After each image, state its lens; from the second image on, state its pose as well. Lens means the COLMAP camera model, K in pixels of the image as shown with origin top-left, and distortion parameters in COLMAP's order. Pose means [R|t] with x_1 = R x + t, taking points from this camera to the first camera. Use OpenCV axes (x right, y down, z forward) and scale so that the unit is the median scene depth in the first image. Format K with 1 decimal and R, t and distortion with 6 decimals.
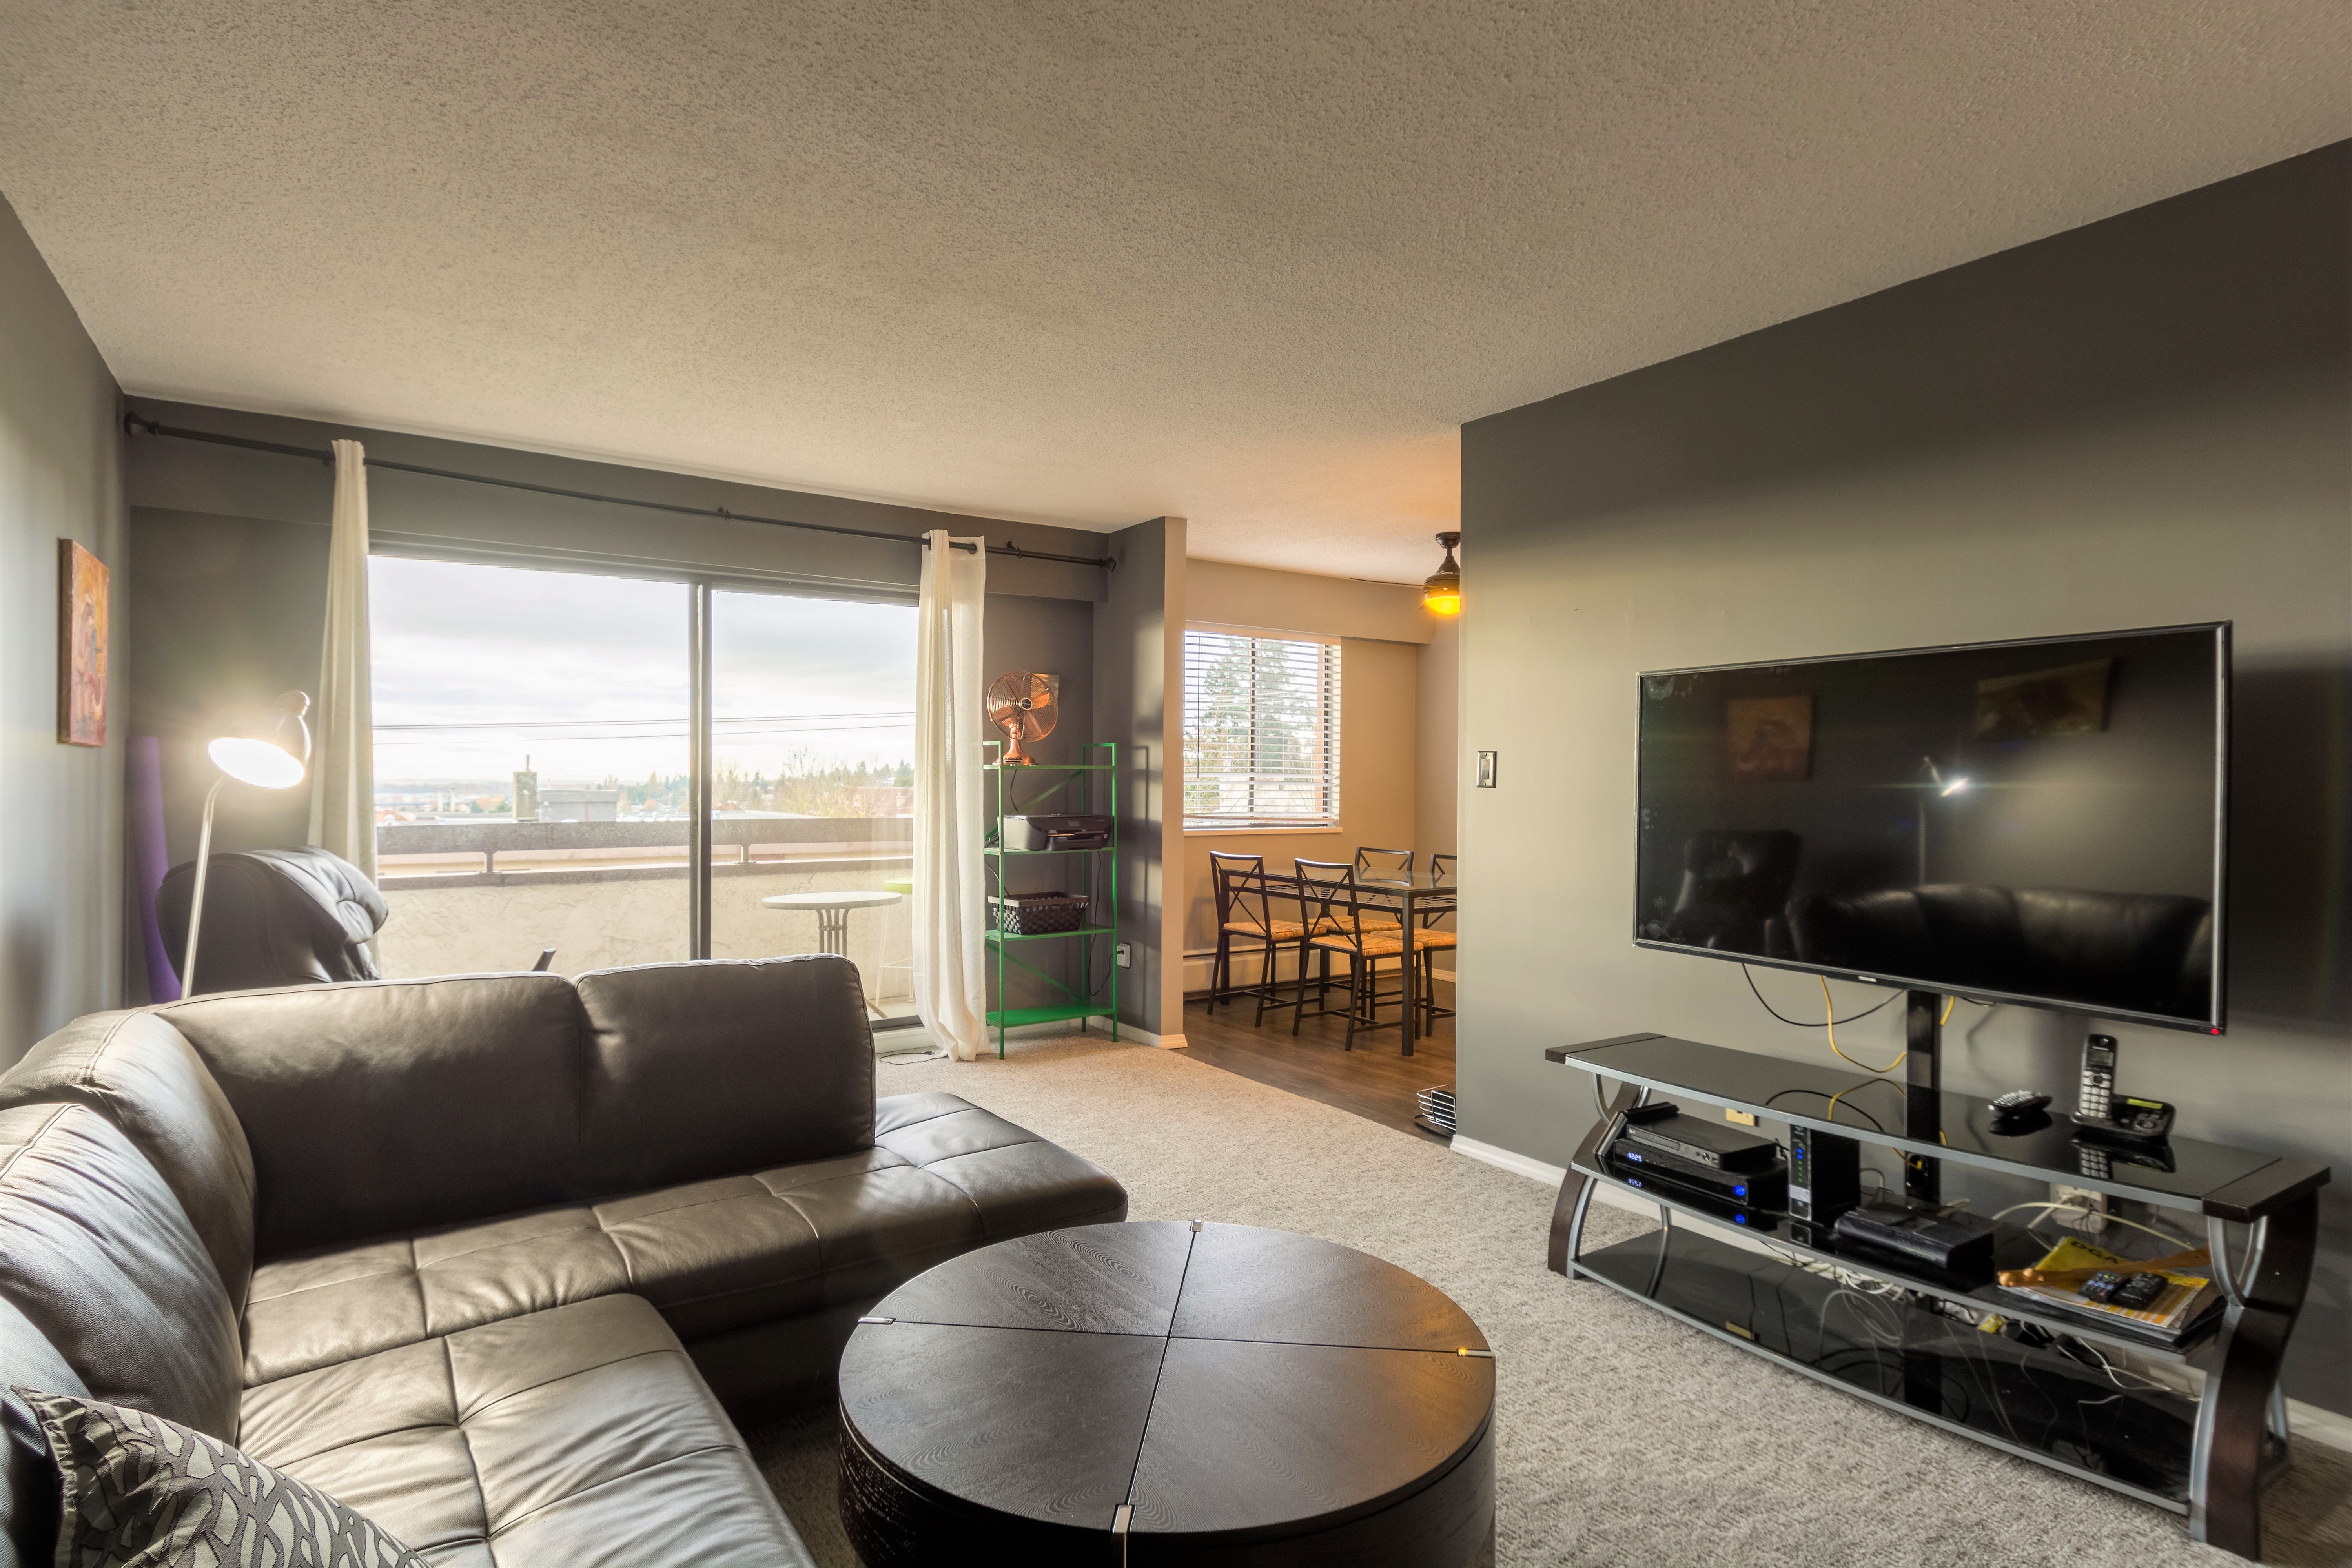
lens RADIAL K [[1169.9, 0, 1169.4], [0, 1169.9, 786.9], [0, 0, 1]] dist [0.002045, 0.000193]
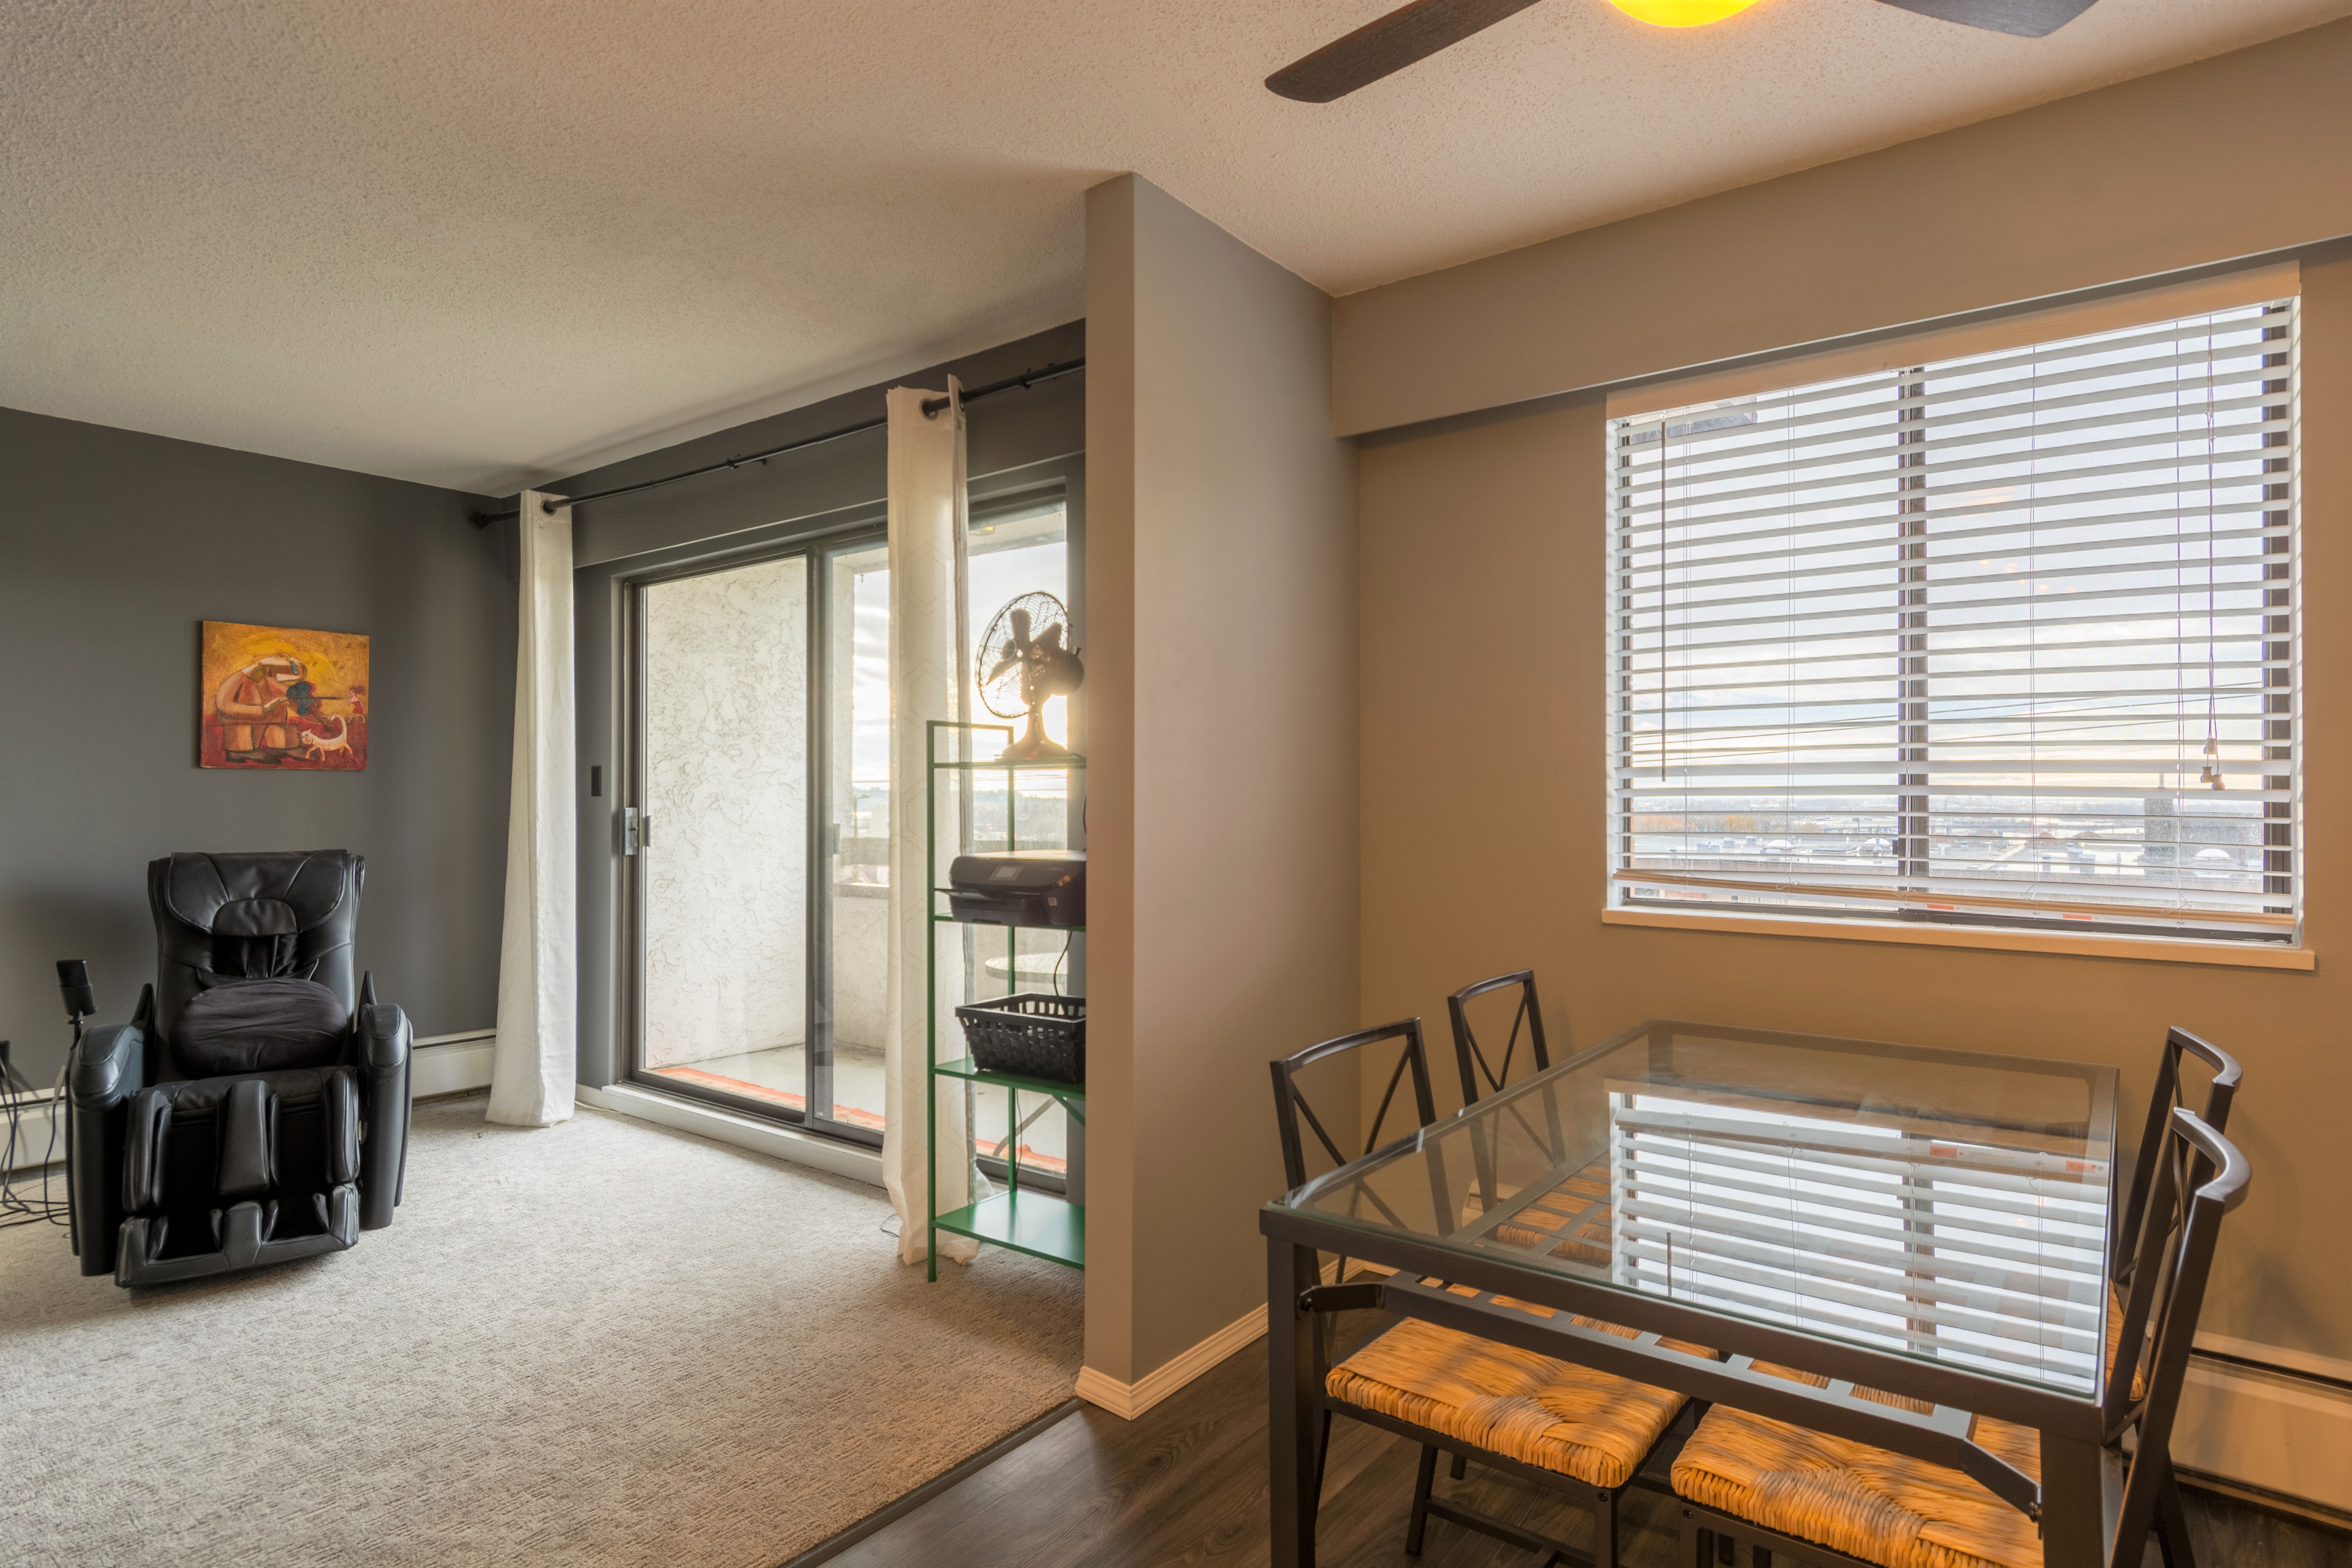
lens RADIAL K [[1249.4, 0, 1187.6], [0, 1249.4, 784.8], [0, 0, 1]] dist [0.008052, 0.000200]
pose [[0.325307, -0.013971, -0.945505, 0.413216], [-0.002489, 0.999875, -0.015631, 0.000988], [0.945605, 0.007438, 0.325232, 0.789929]]
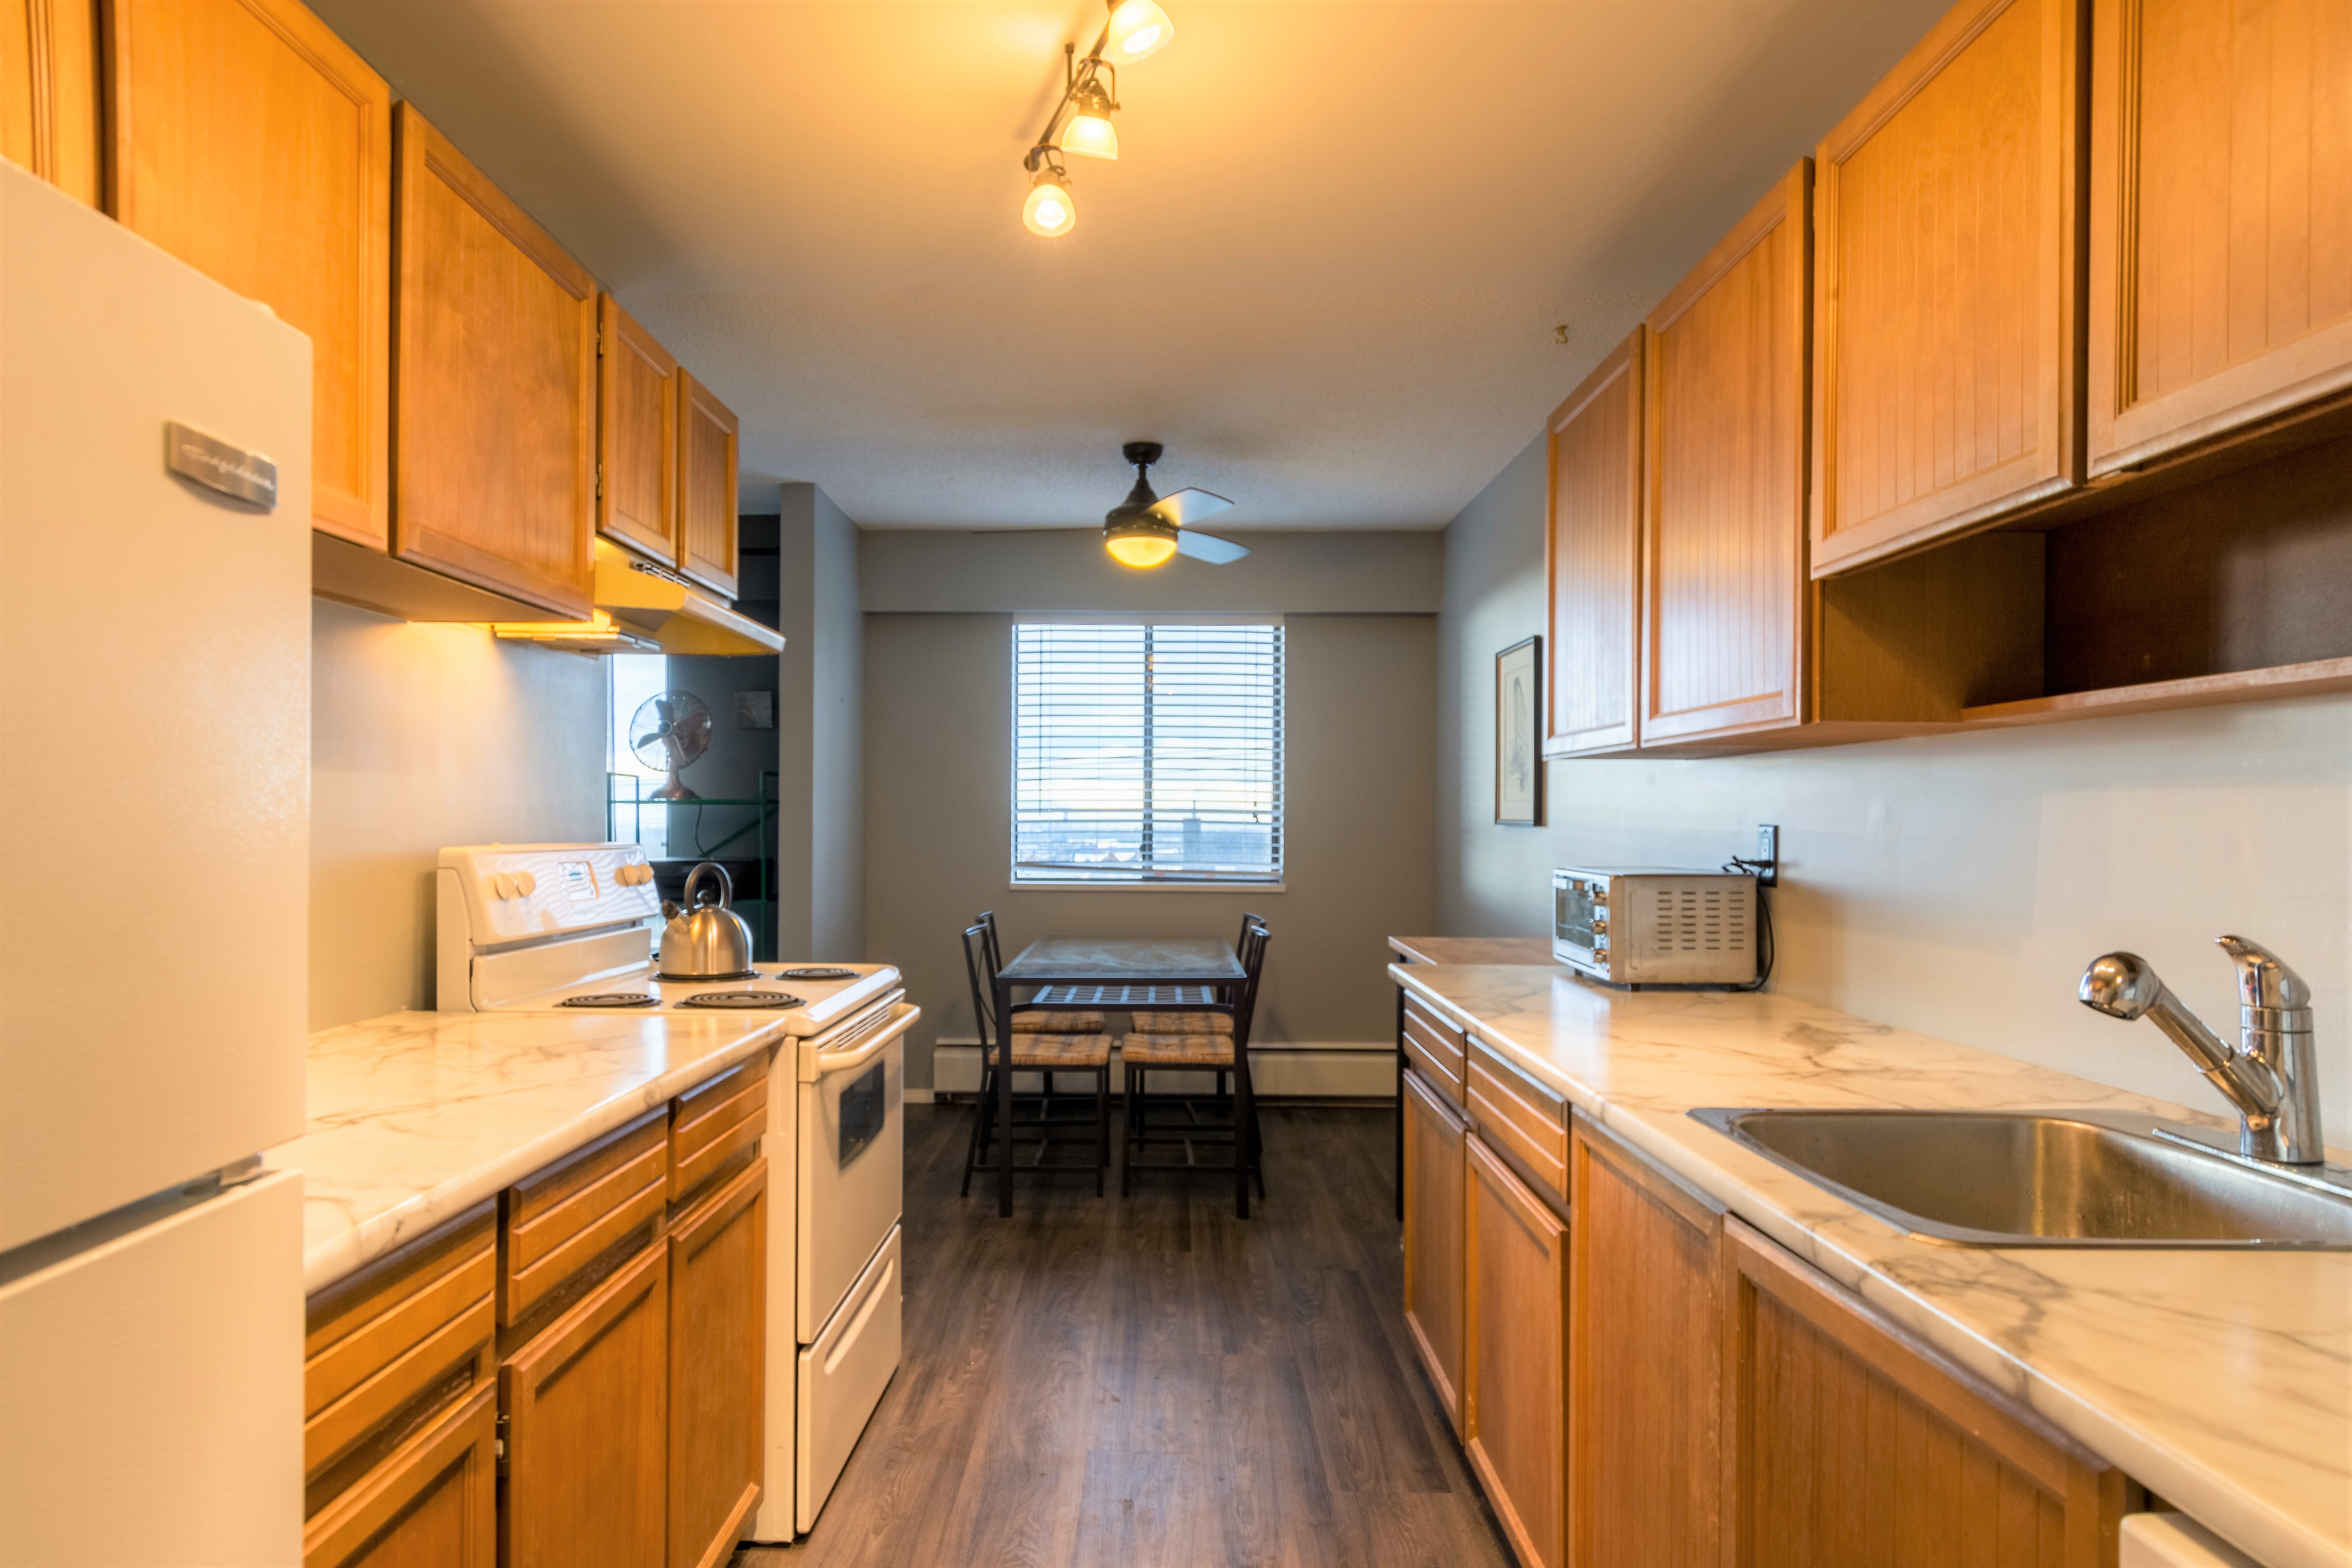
lens RADIAL K [[1316.1, 0, 1171.1], [0, 1316.1, 848.3], [0, 0, 1]] dist [0.001851, 0.000033]
pose [[0.825819, 0.007309, -0.563888, 0.648311], [-0.001862, 0.999946, 0.010235, 0.005553], [0.563932, -0.007402, 0.825788, 0.374138]]
